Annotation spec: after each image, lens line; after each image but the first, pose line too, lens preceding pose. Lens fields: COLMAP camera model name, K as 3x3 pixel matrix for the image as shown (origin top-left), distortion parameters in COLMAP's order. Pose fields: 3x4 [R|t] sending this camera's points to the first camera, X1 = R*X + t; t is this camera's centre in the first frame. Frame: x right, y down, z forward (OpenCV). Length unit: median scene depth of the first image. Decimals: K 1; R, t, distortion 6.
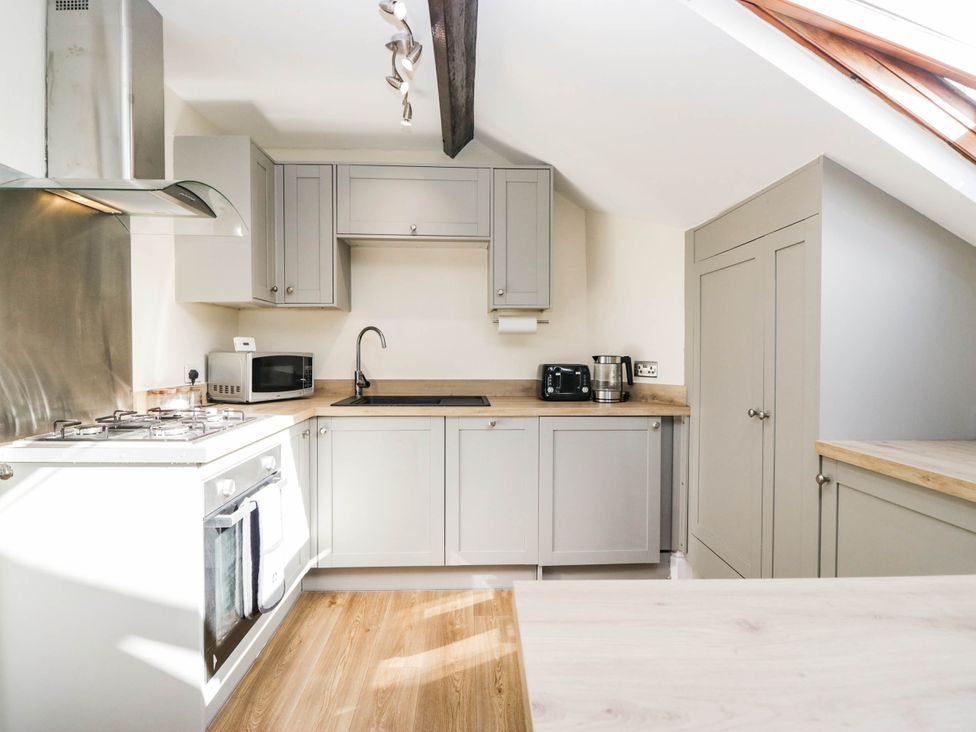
lens RADIAL K [[514.6, 0, 489.9], [0, 514.6, 358.0], [0, 0, 1]] dist [0.000545, -0.011515]
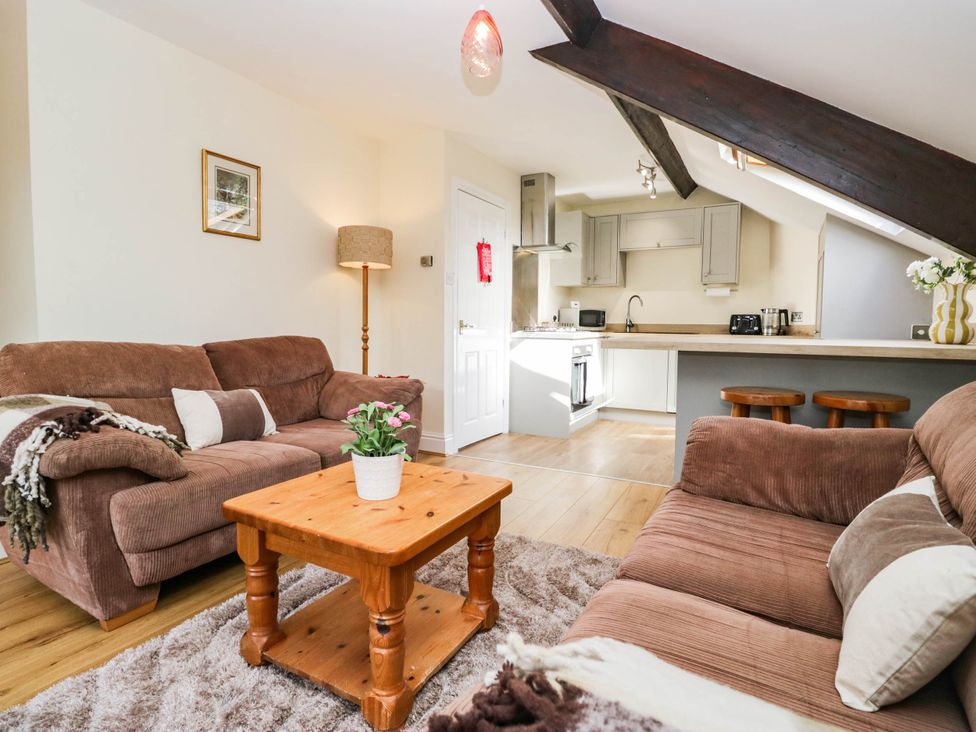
lens RADIAL K [[514.6, 0, 489.9], [0, 514.6, 358.0], [0, 0, 1]] dist [0.000545, -0.011515]
pose [[0.858573, 0.038386, -0.511252, 0.325586], [-0.016280, 0.998732, 0.047647, 0.099833], [0.512432, -0.032585, 0.858109, -1.040085]]
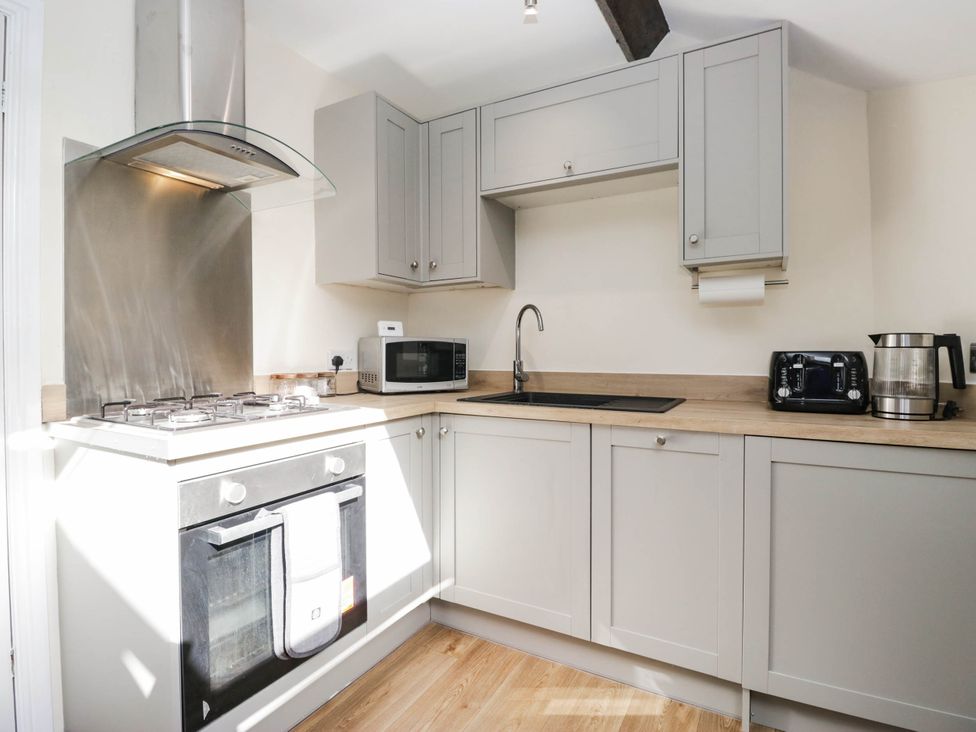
lens RADIAL K [[514.6, 0, 489.9], [0, 514.6, 358.0], [0, 0, 1]] dist [0.000545, -0.011515]
pose [[0.848952, 0.002124, -0.528466, 0.151779], [-0.004159, 0.999988, -0.002662, 0.026280], [0.528454, 0.004458, 0.848950, 0.326306]]
